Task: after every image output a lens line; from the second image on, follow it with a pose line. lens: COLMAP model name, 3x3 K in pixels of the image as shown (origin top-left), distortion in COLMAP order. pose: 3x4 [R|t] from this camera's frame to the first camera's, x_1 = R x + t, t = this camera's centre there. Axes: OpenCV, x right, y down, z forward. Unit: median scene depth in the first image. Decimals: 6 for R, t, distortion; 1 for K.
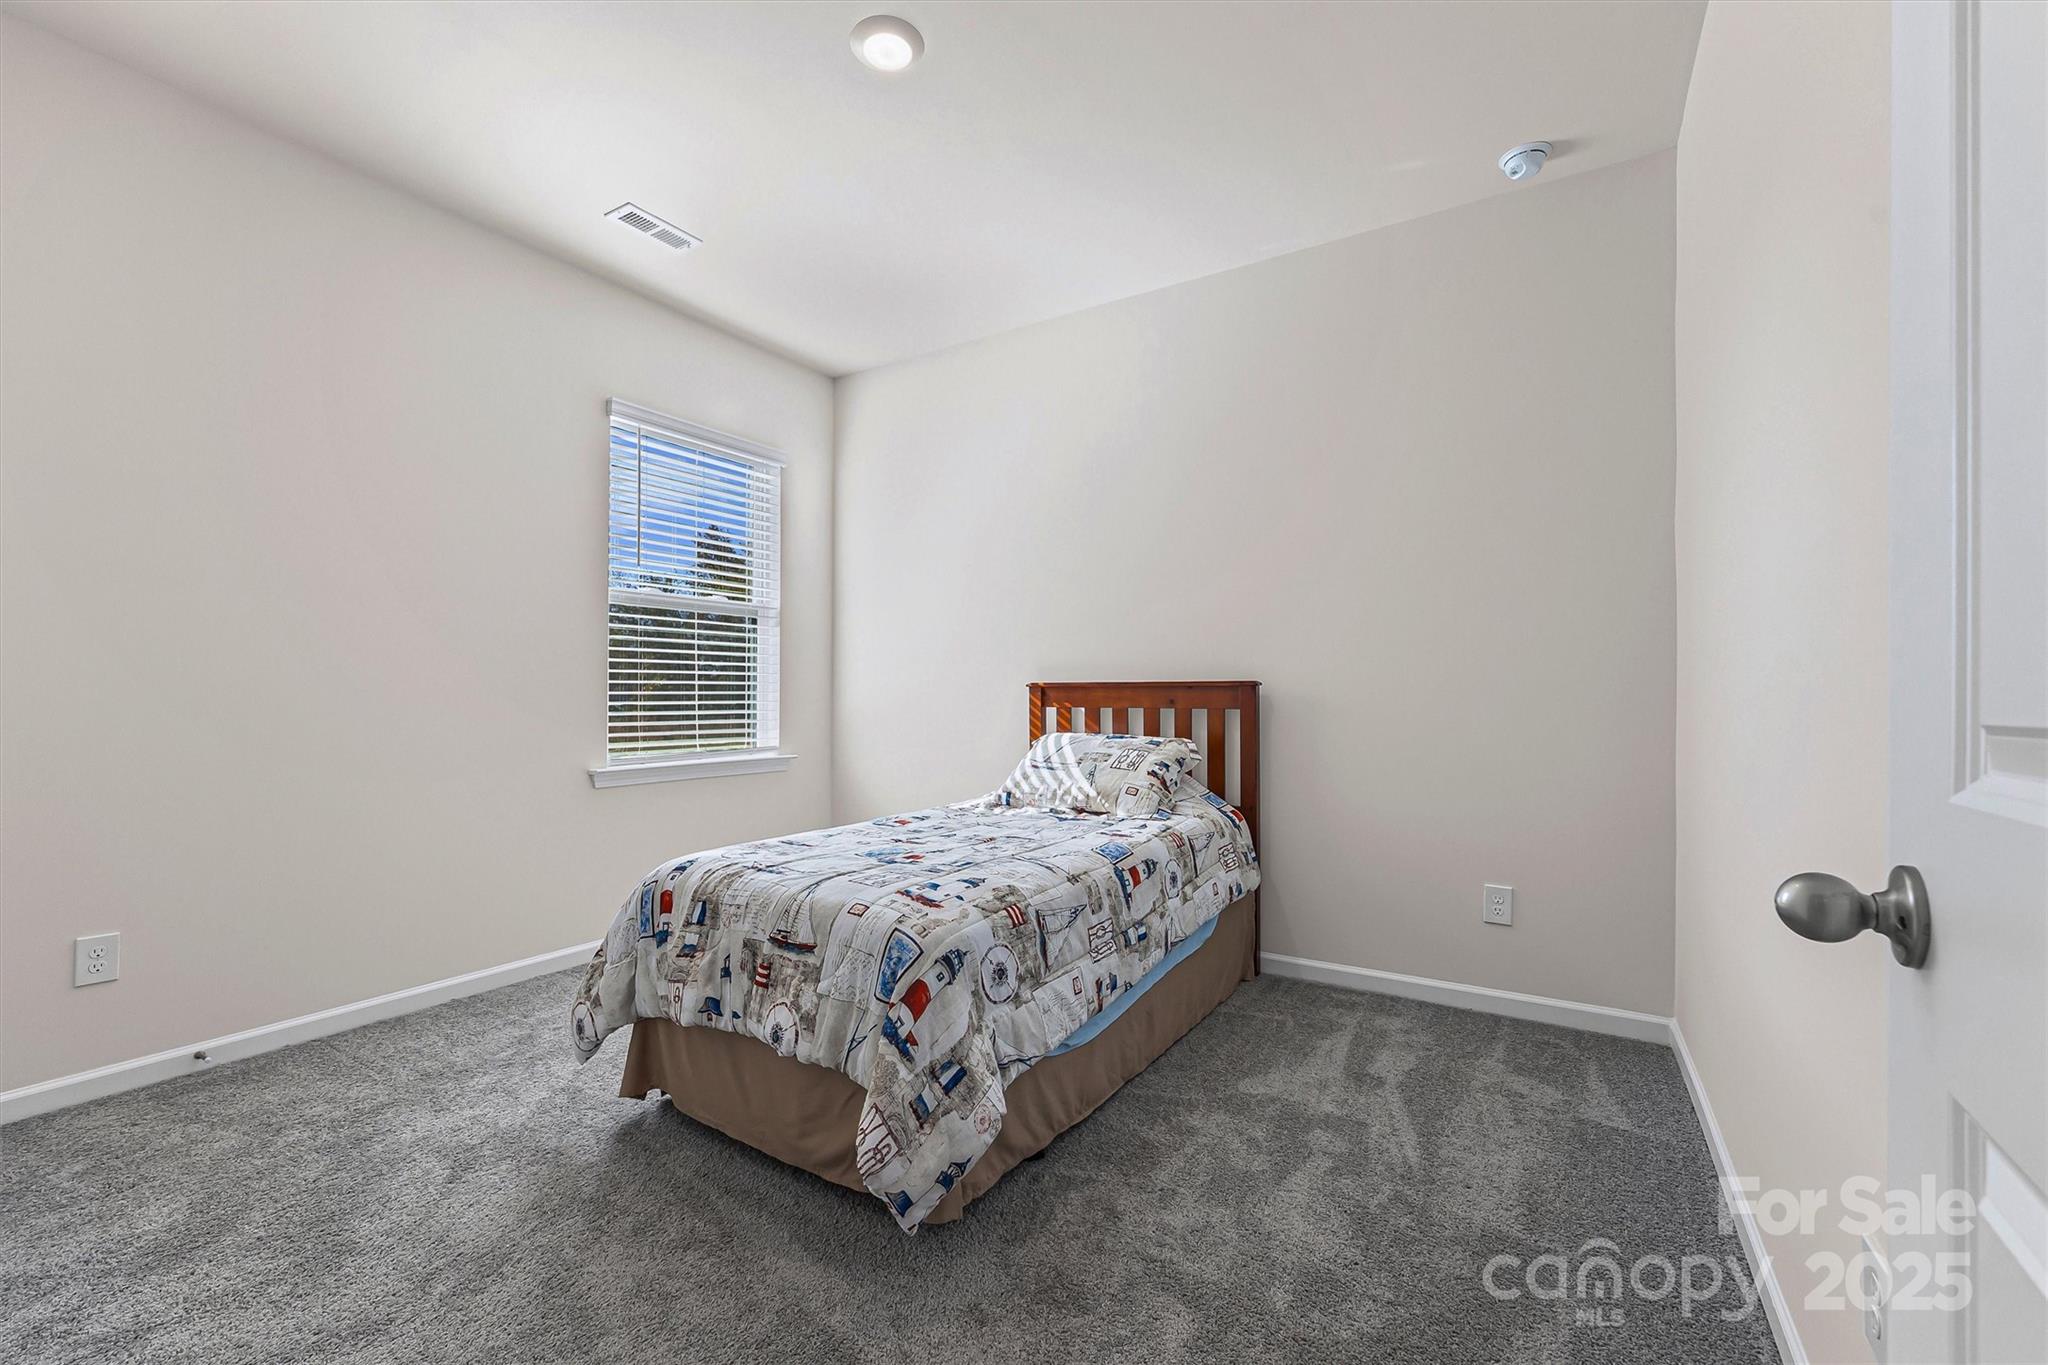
lens RADIAL K [[849.3, 0, 1024.0], [0, 849.3, 682.5], [0, 0, 1]] dist [0.000316, 0.000083]
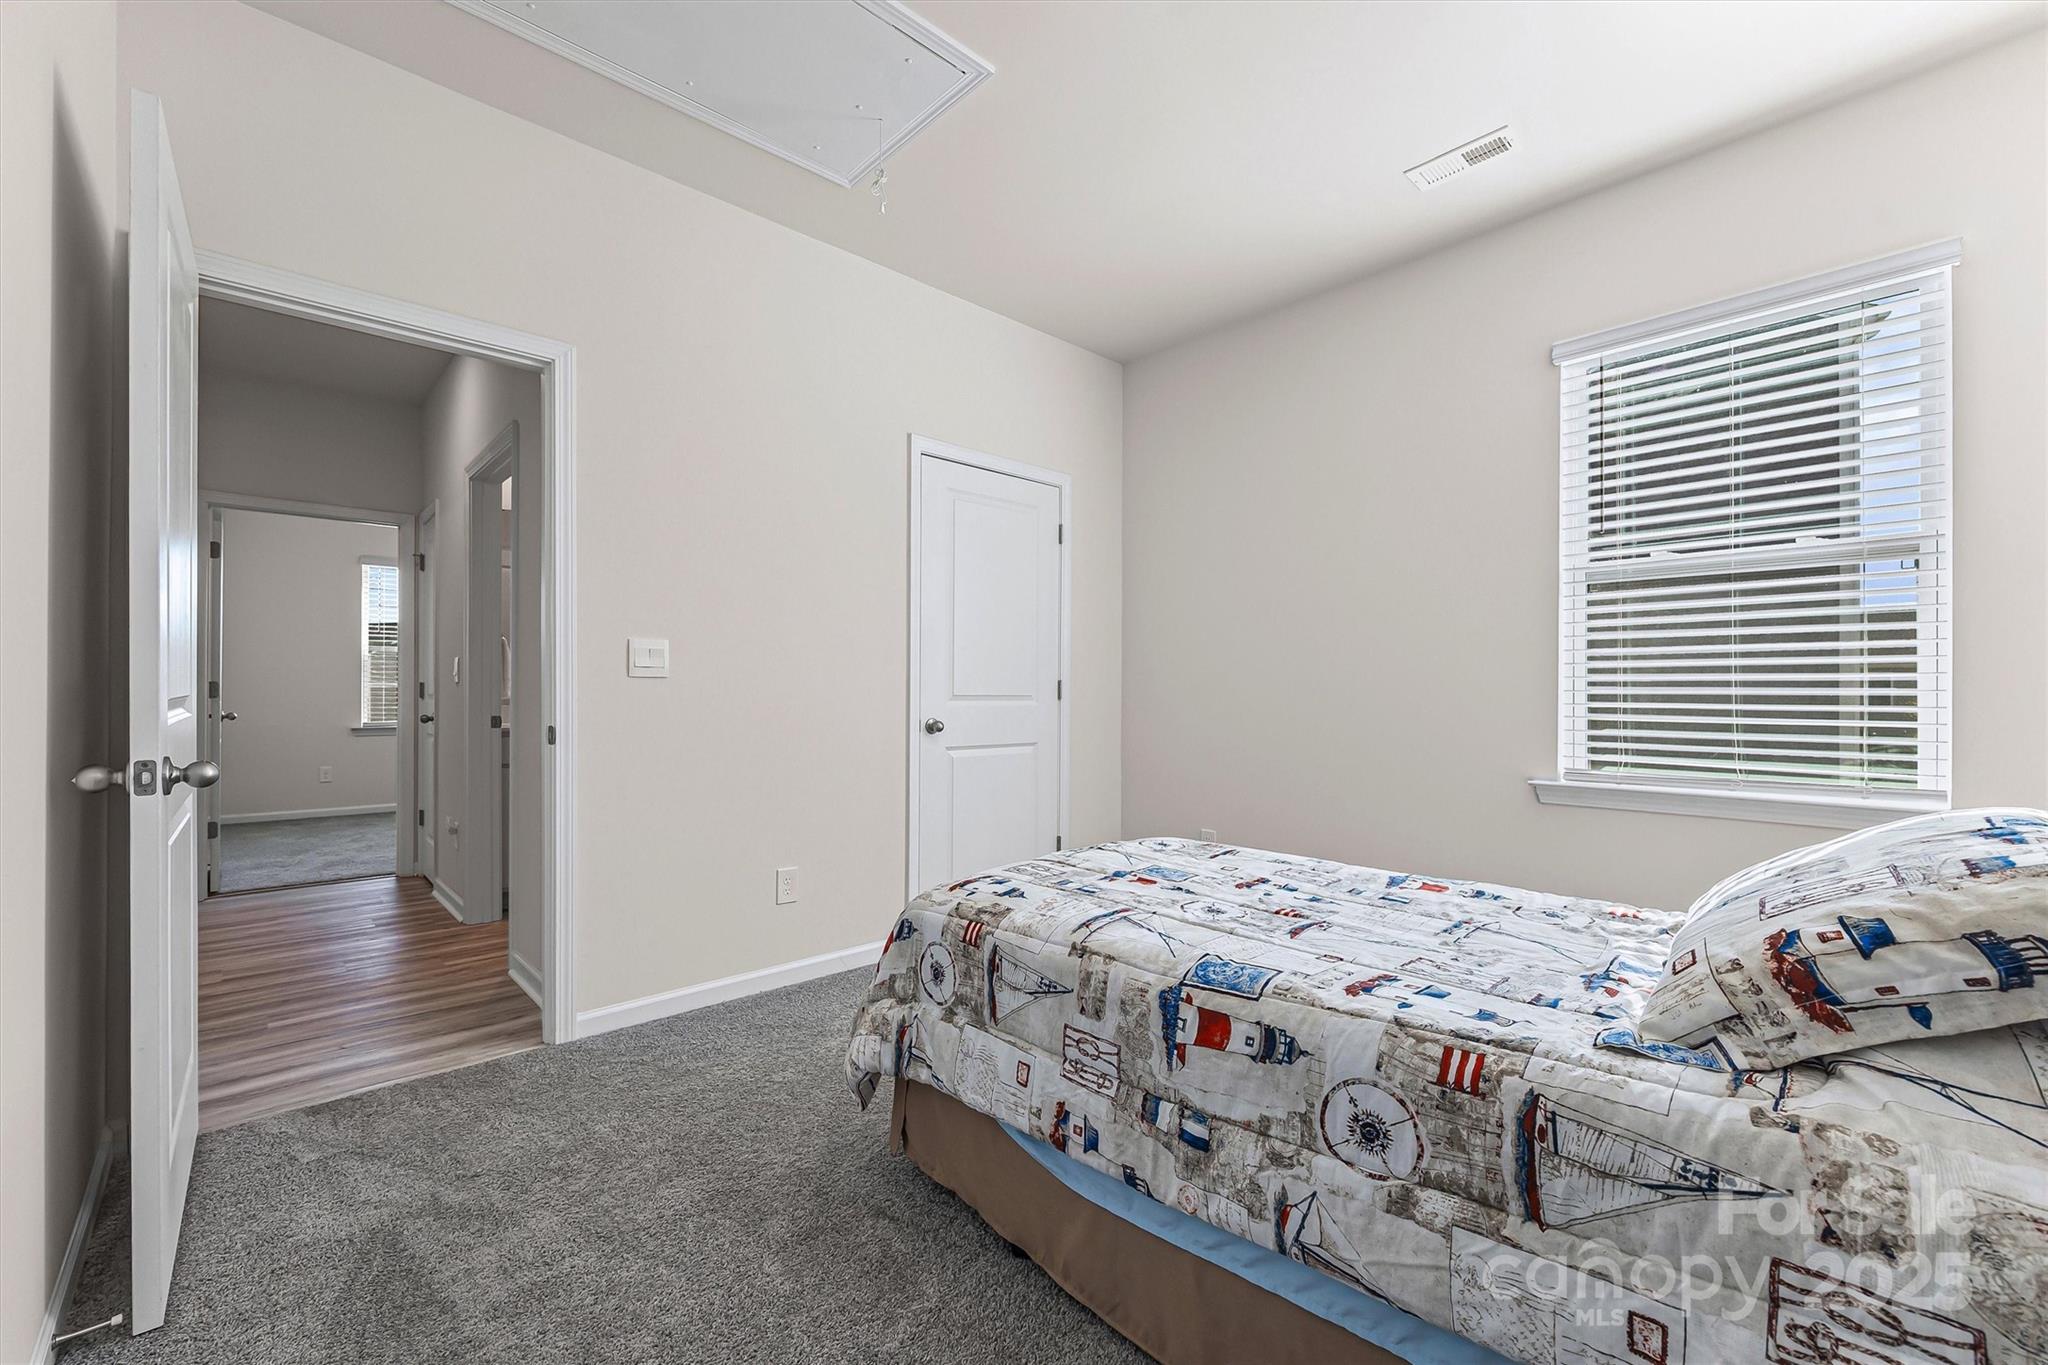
lens RADIAL K [[849.3, 0, 1024.0], [0, 849.3, 682.5], [0, 0, 1]] dist [0.000316, 0.000083]
pose [[-0.258230, -0.010336, -0.966028, 0.713935], [0.010087, 0.999859, -0.013394, 0.014979], [0.966031, -0.013204, -0.258089, 1.072622]]
